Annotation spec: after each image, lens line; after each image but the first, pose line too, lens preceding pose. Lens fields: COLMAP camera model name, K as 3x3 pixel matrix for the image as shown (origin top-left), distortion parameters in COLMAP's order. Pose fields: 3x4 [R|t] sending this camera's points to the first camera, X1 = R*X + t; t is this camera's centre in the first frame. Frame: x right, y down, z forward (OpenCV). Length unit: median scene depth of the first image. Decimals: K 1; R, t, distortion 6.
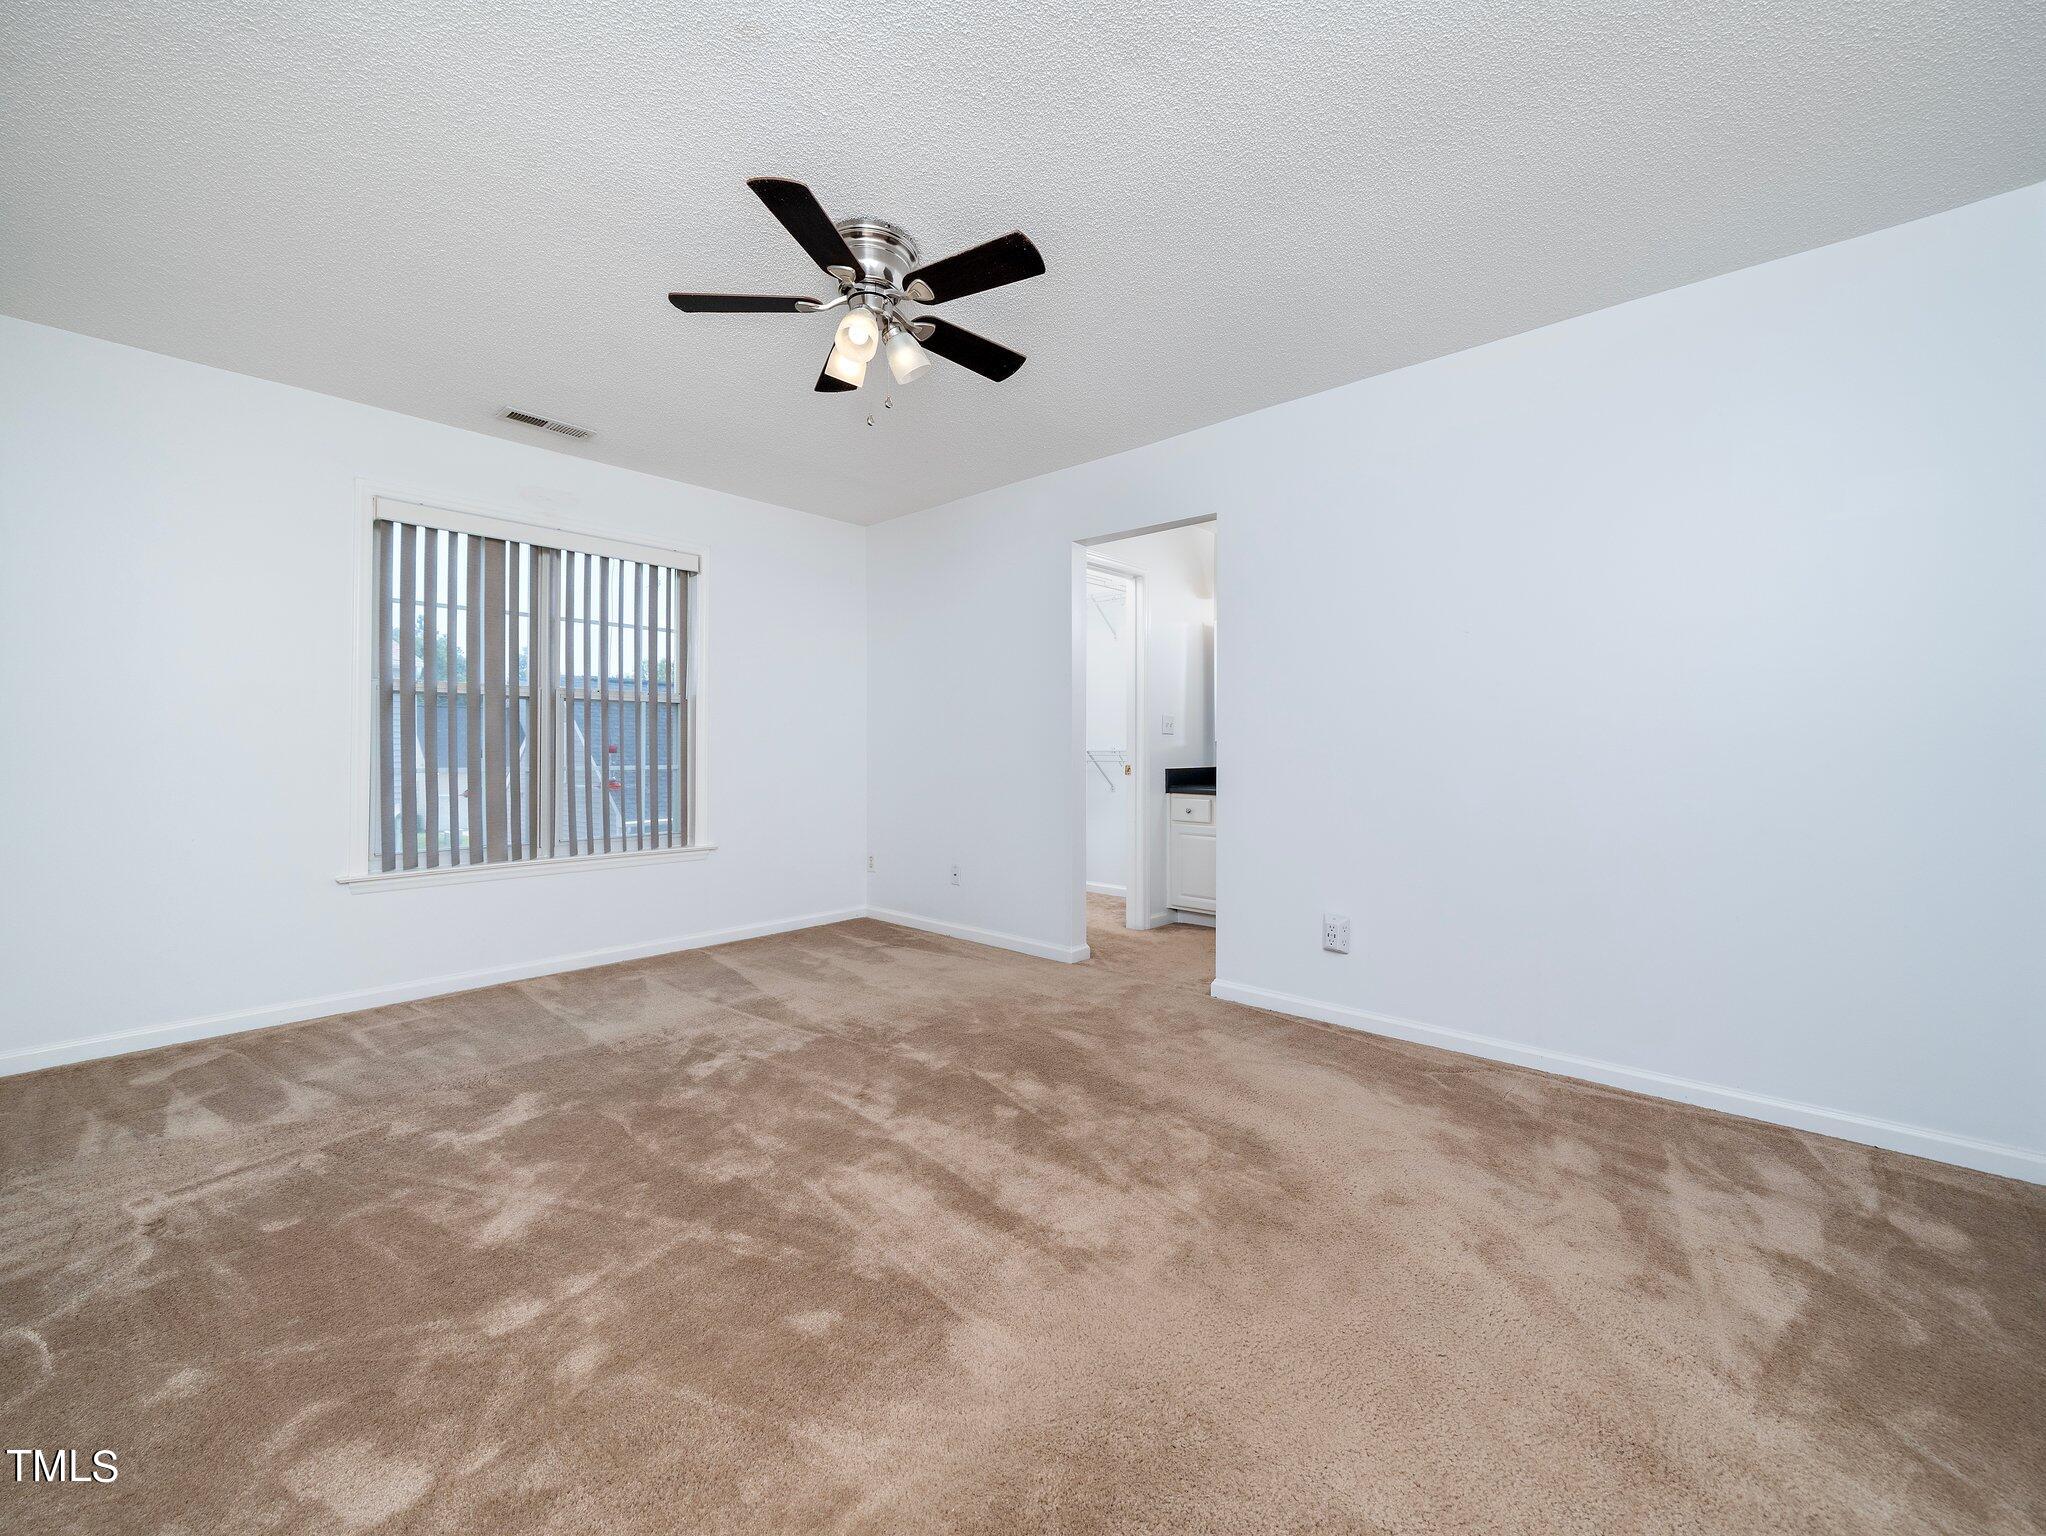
lens RADIAL K [[774.3, 0, 1023.6], [0, 774.3, 756.7], [0, 0, 1]] dist [-0.000917, -0.000166]
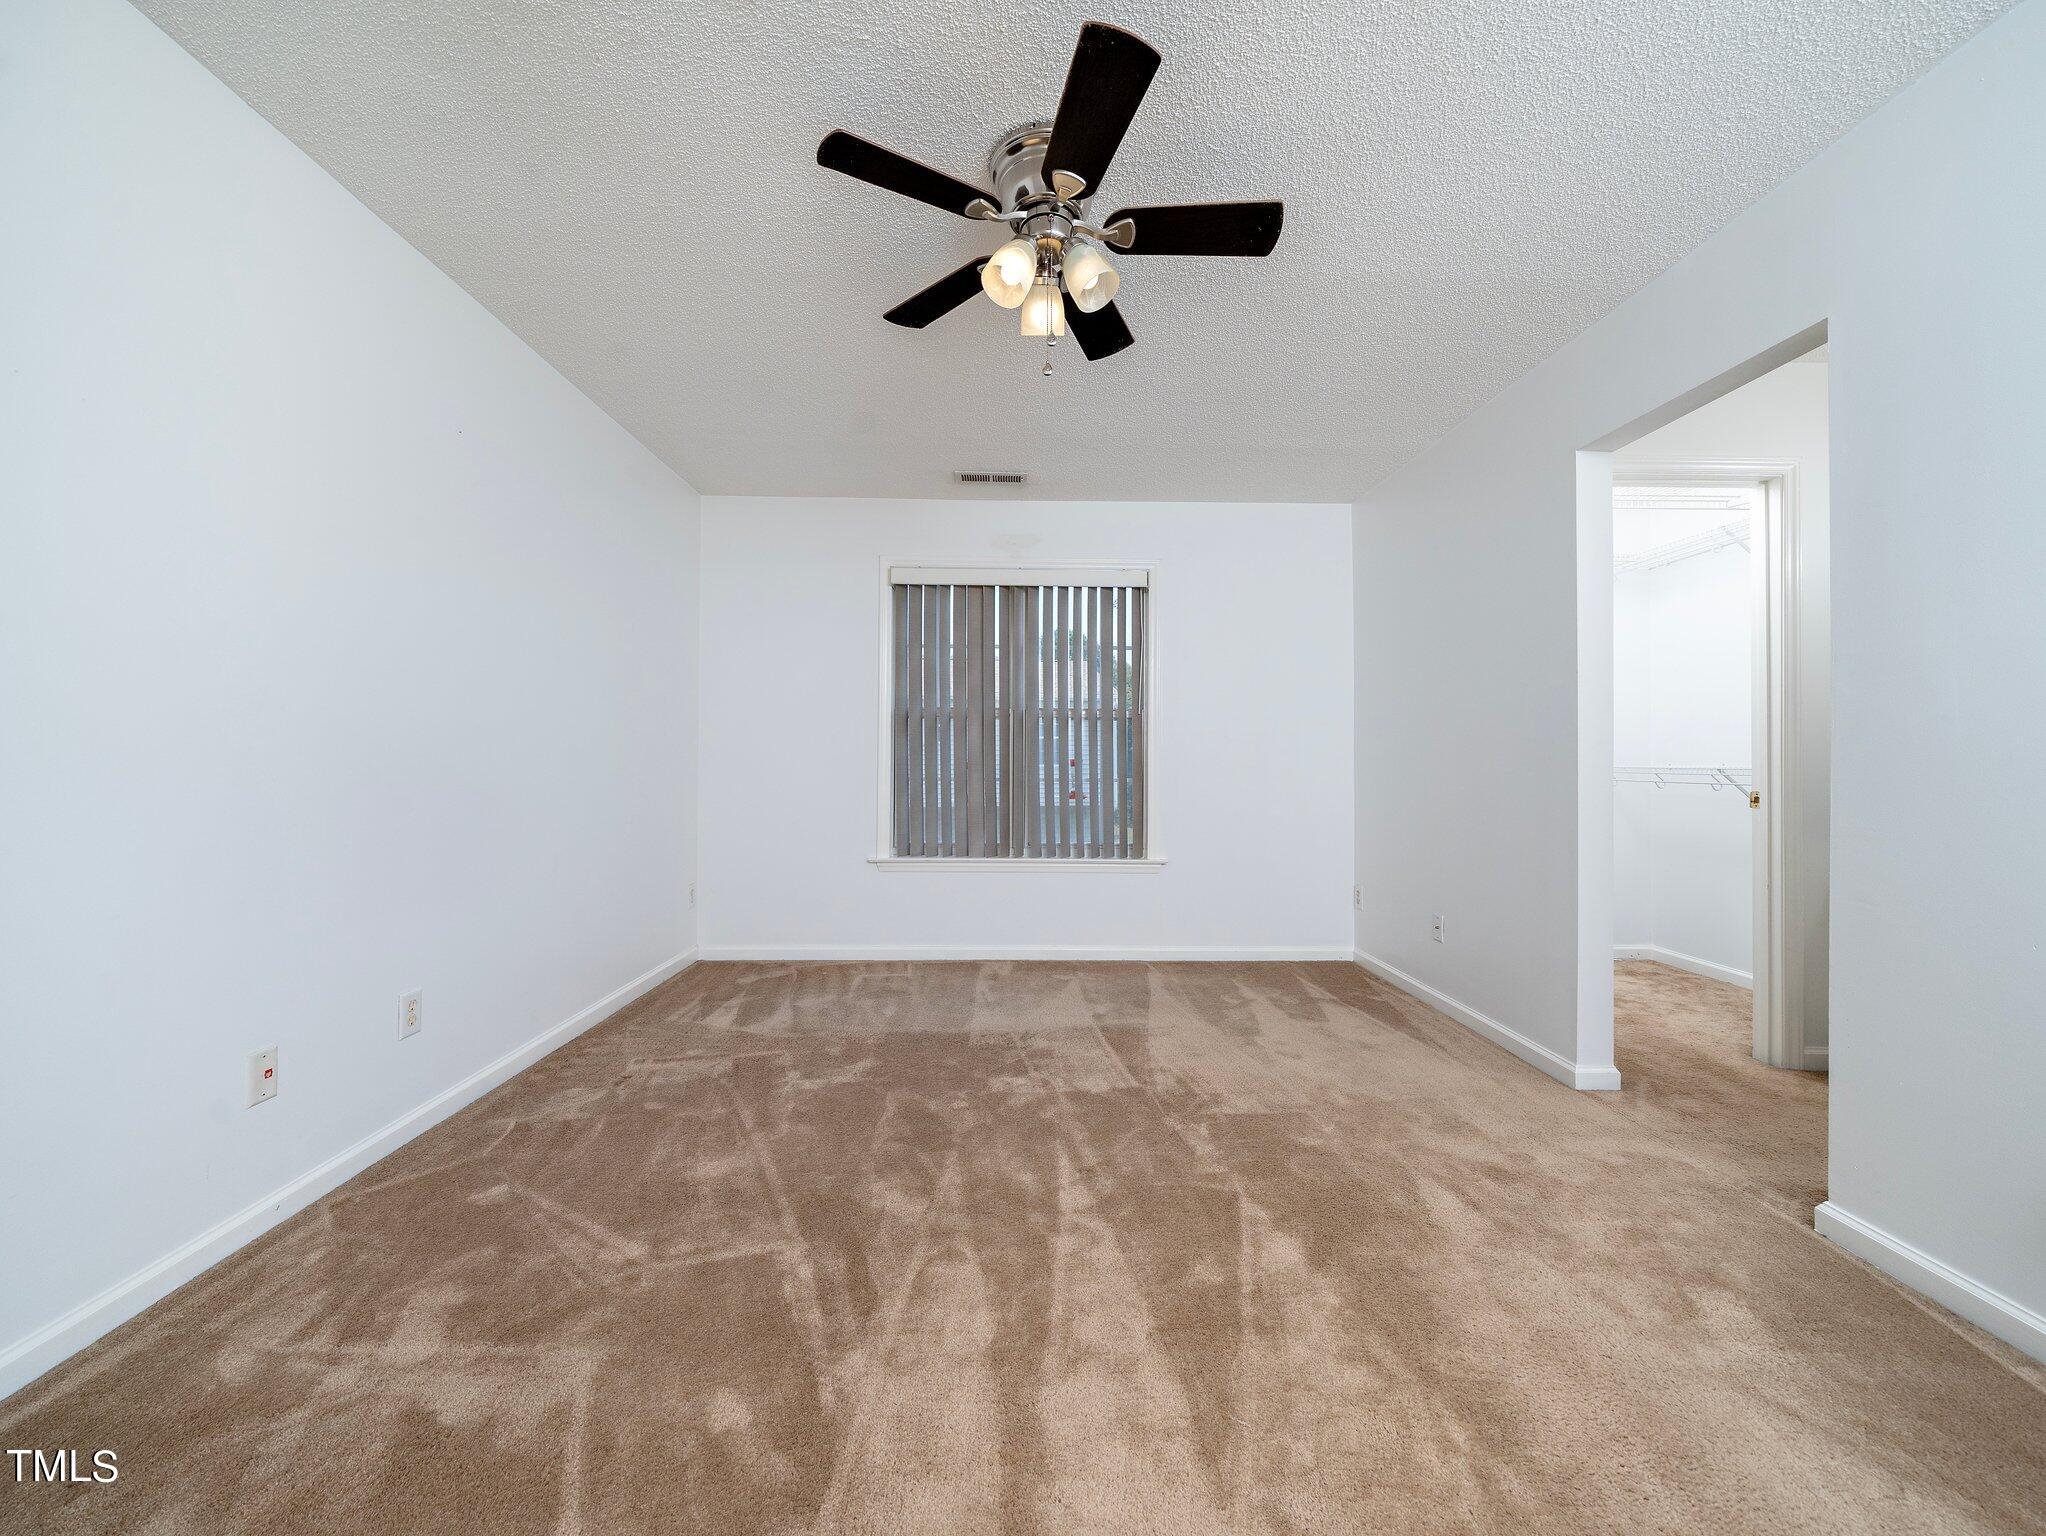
lens RADIAL K [[767.9, 0, 1023.0], [0, 767.9, 768.0], [0, 0, 1]] dist [-0.002838, -0.000406]
pose [[0.707234, 0.009160, -0.706921, 0.238490], [-0.012117, 0.999926, 0.000834, -0.002882], [0.706876, 0.007976, 0.707292, 0.252691]]
